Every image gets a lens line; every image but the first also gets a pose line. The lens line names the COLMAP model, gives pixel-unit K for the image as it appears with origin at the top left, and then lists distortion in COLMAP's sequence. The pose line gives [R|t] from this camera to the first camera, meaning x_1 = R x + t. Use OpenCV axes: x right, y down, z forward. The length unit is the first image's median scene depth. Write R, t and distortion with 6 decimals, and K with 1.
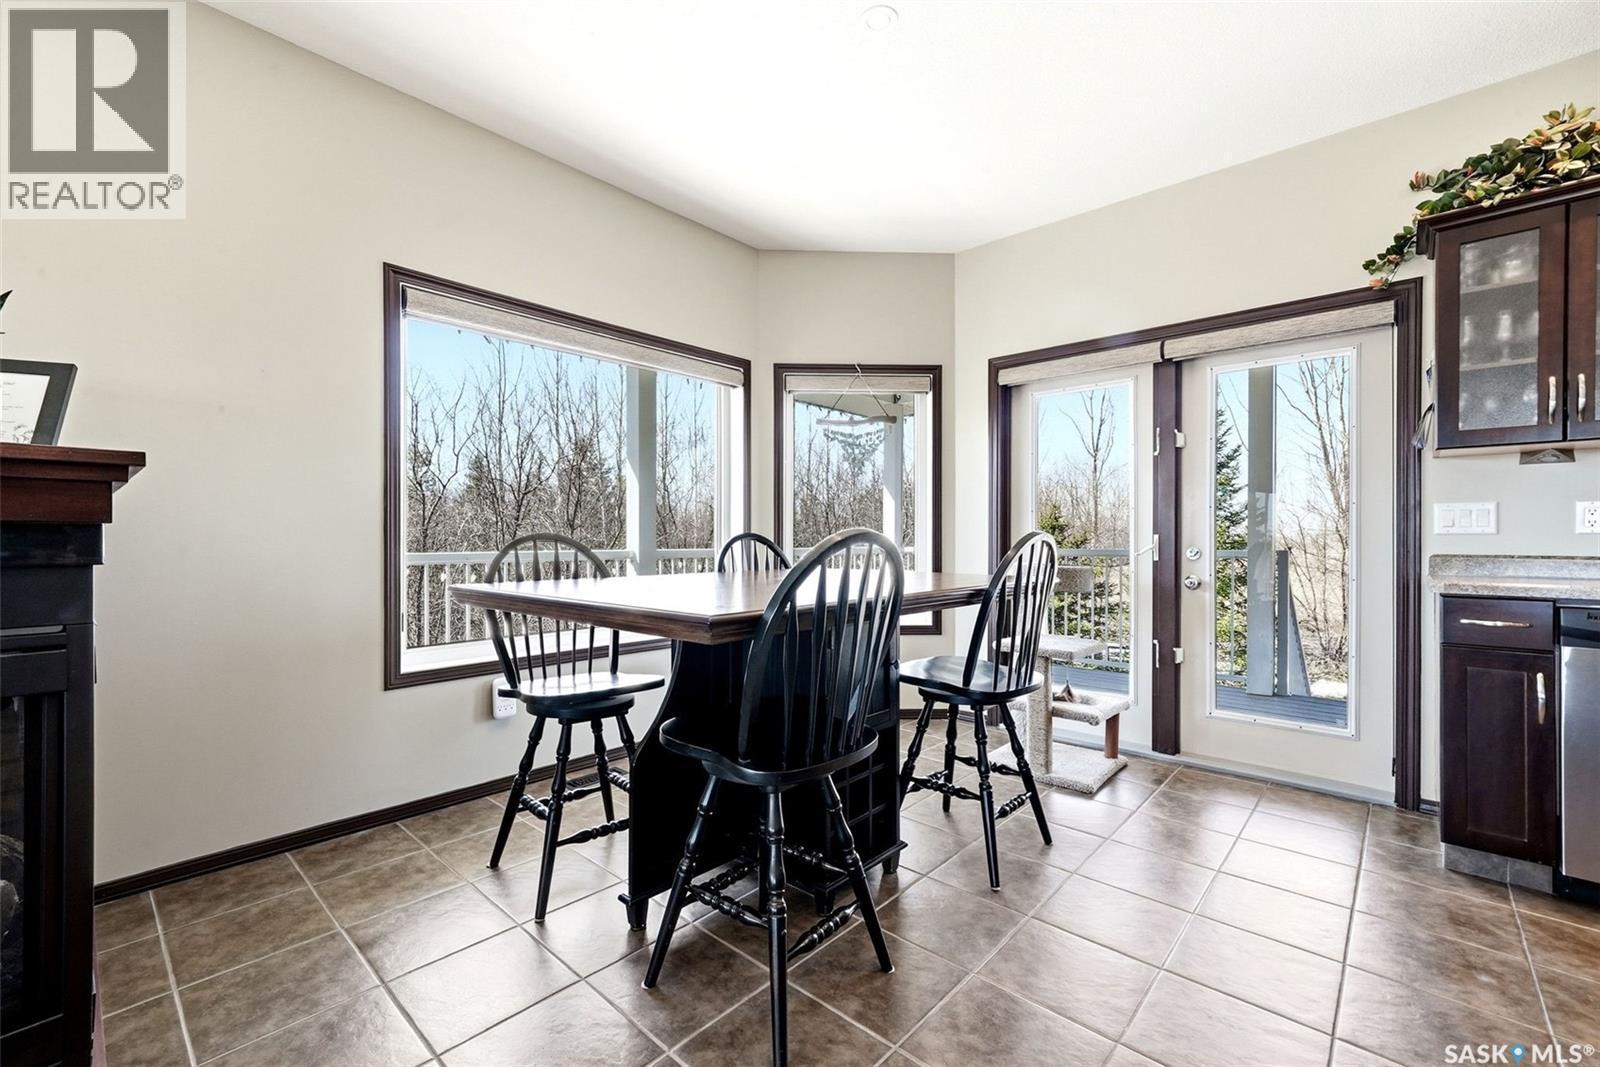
lens RADIAL K [[669.7, 0, 789.8], [0, 669.7, 542.0], [0, 0, 1]] dist [-0.002385, 0.000061]
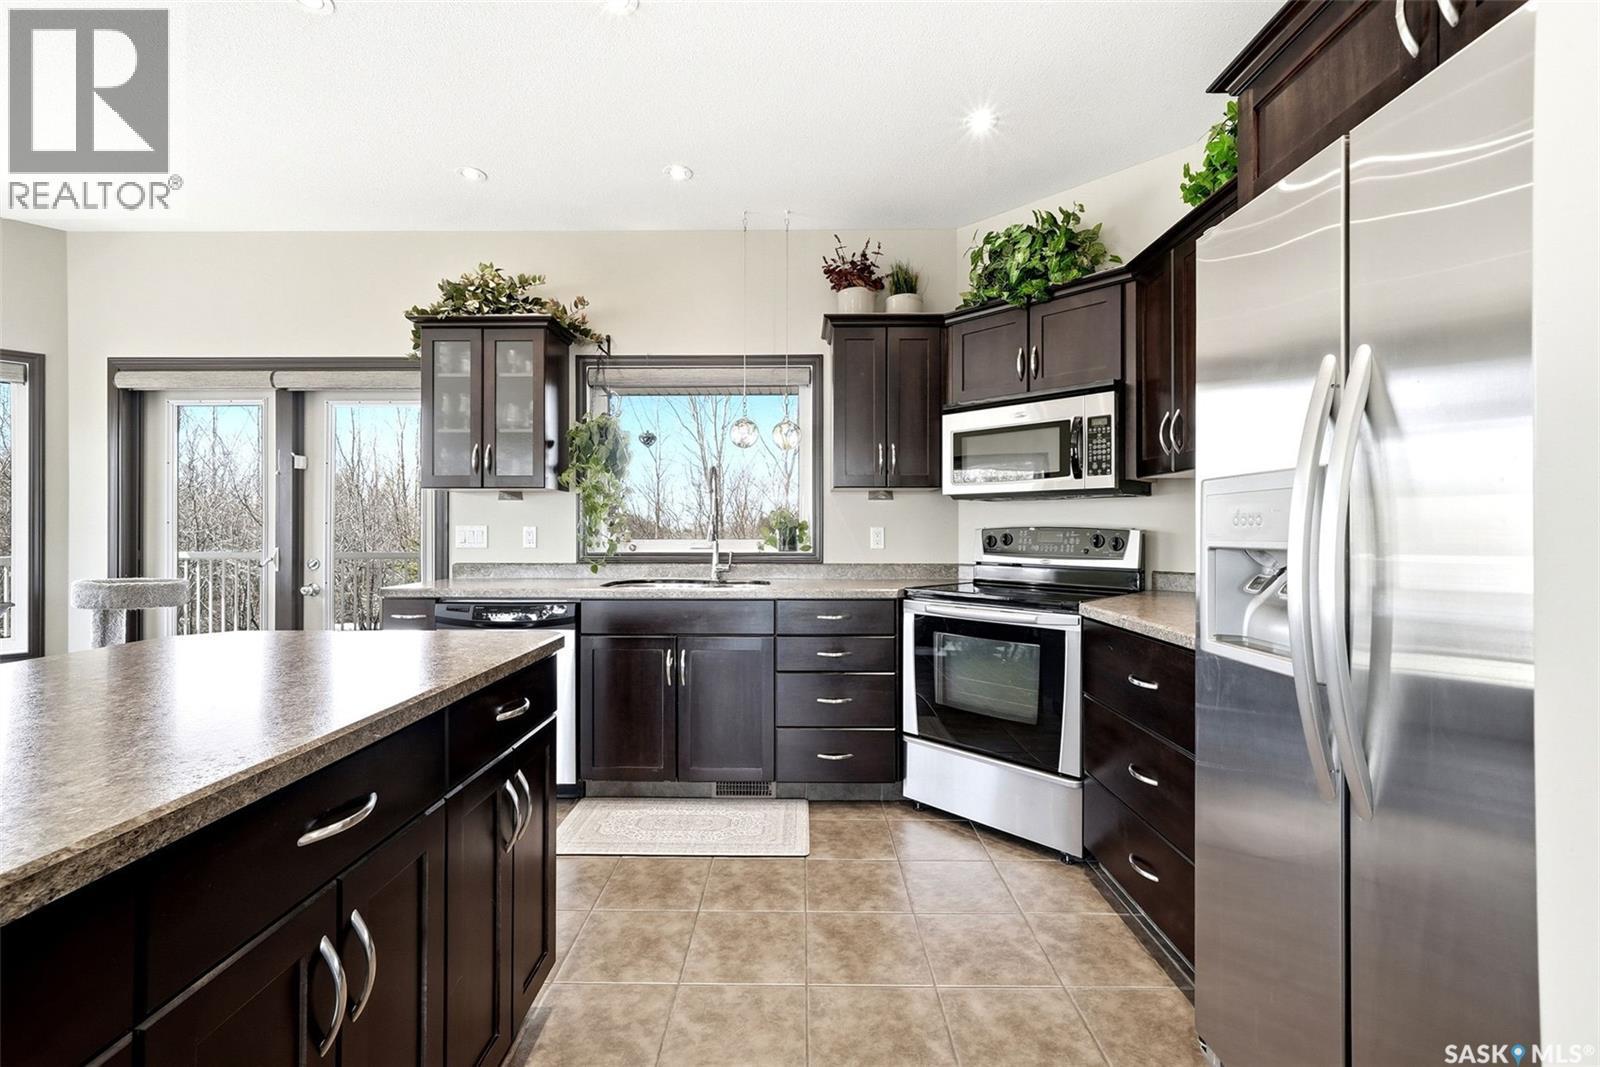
lens RADIAL K [[668.8, 0, 795.2], [0, 668.8, 532.0], [0, 0, 1]] dist [-0.019126, 0.008177]
pose [[0.735324, -0.002201, 0.677712, 0.382287], [0.004446, 0.999989, -0.001577, -0.027022], [-0.677701, 0.004172, 0.735326, -0.321047]]
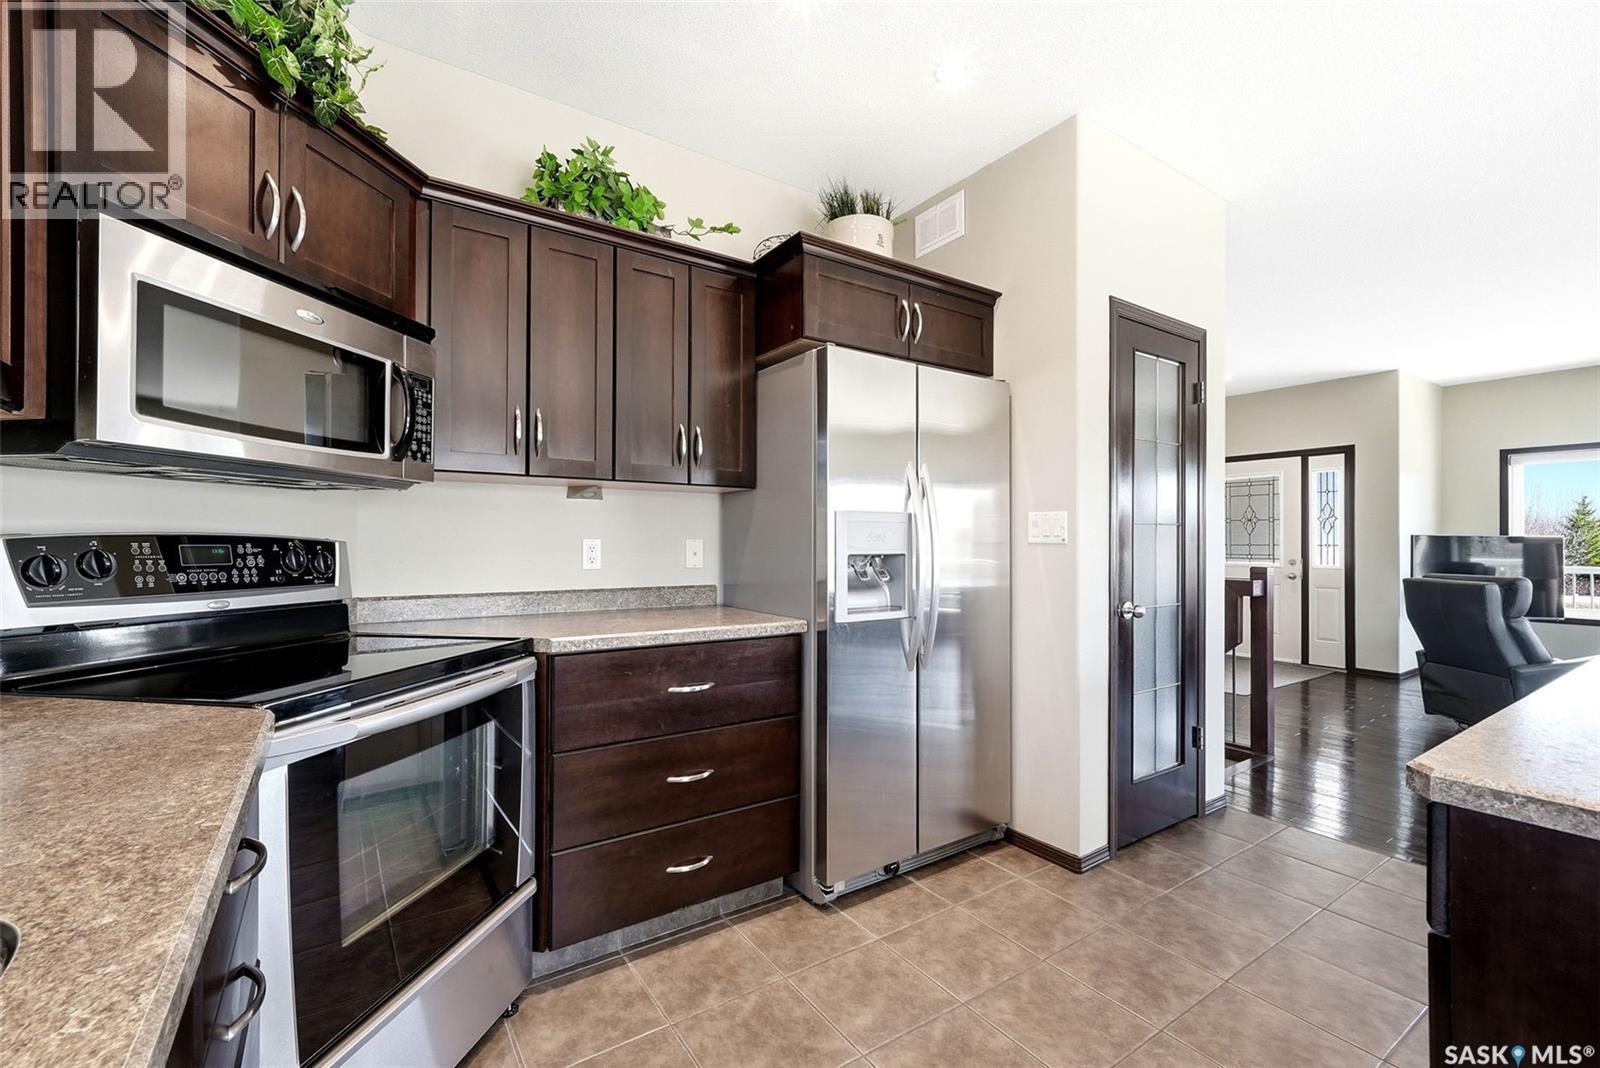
lens RADIAL K [[668.8, 0, 795.2], [0, 668.8, 532.5], [0, 0, 1]] dist [-0.019126, 0.008177]
pose [[-0.975750, -0.004341, 0.218847, 0.717743], [-0.006021, 0.999957, -0.007013, -0.033612], [-0.218807, -0.008161, -0.975734, 0.366049]]
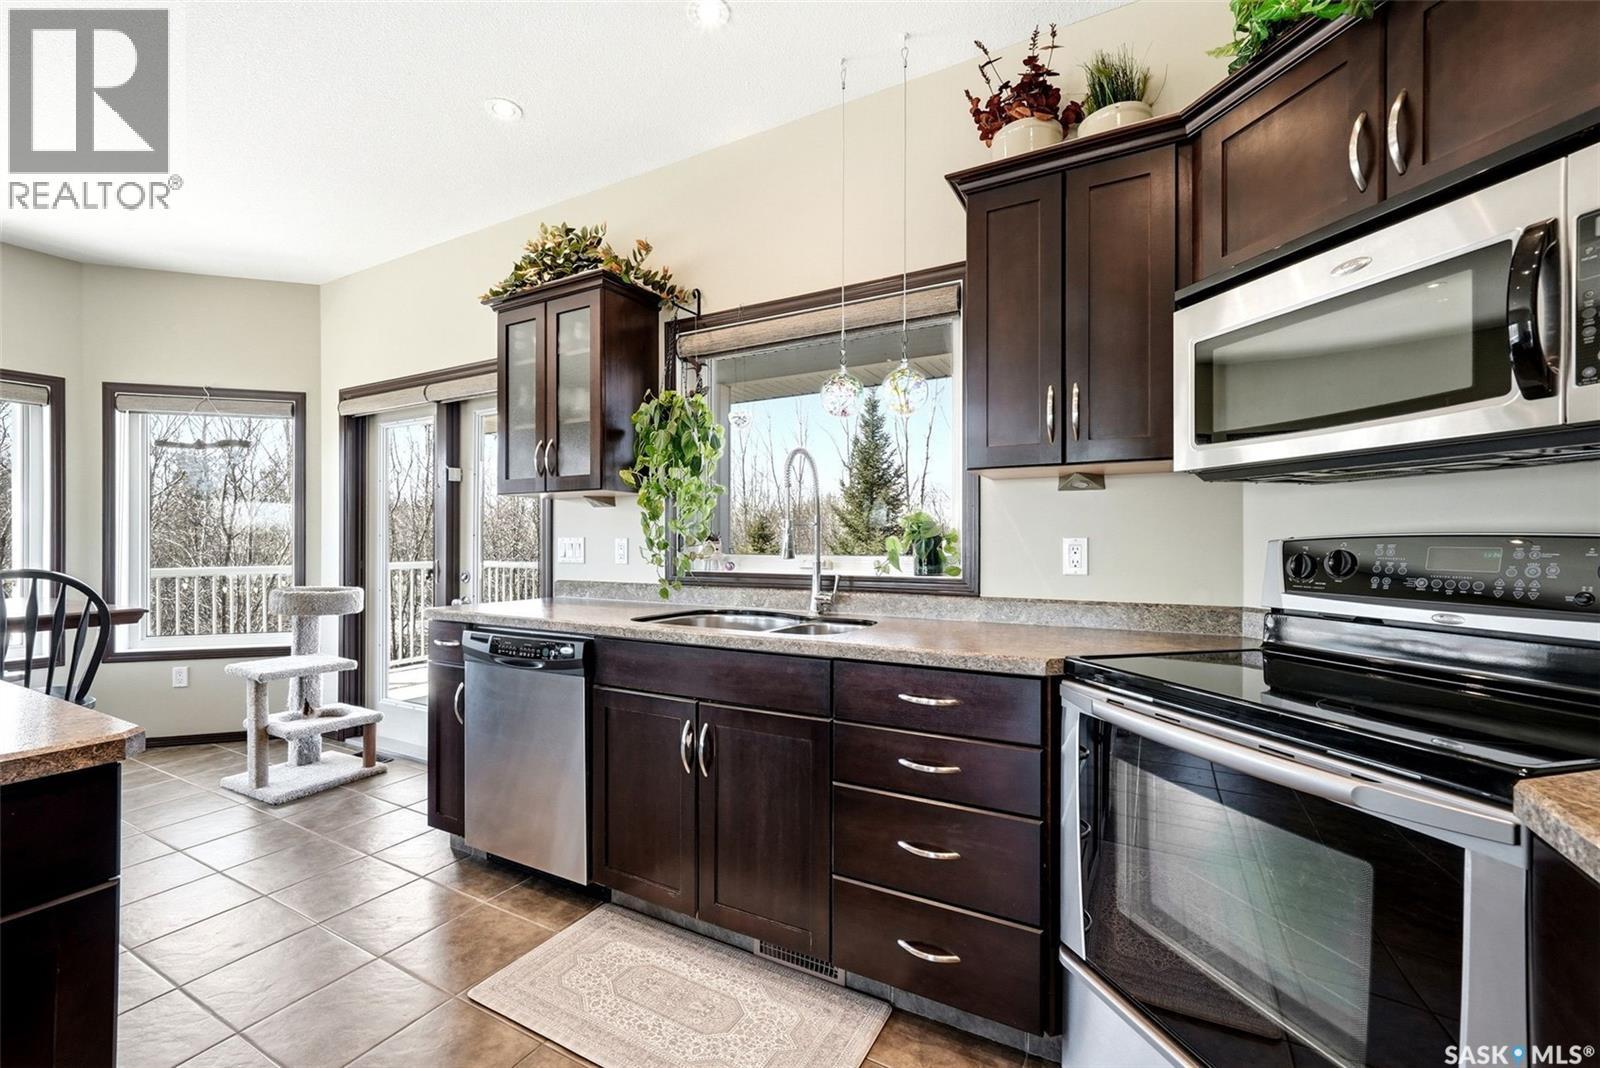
lens RADIAL K [[669.7, 0, 789.8], [0, 669.7, 542.5], [0, 0, 1]] dist [-0.002385, 0.000061]
pose [[0.971099, -0.001435, 0.238673, 0.743515], [0.002665, 0.999985, -0.004831, -0.028455], [-0.238663, 0.005328, 0.971088, -0.182836]]
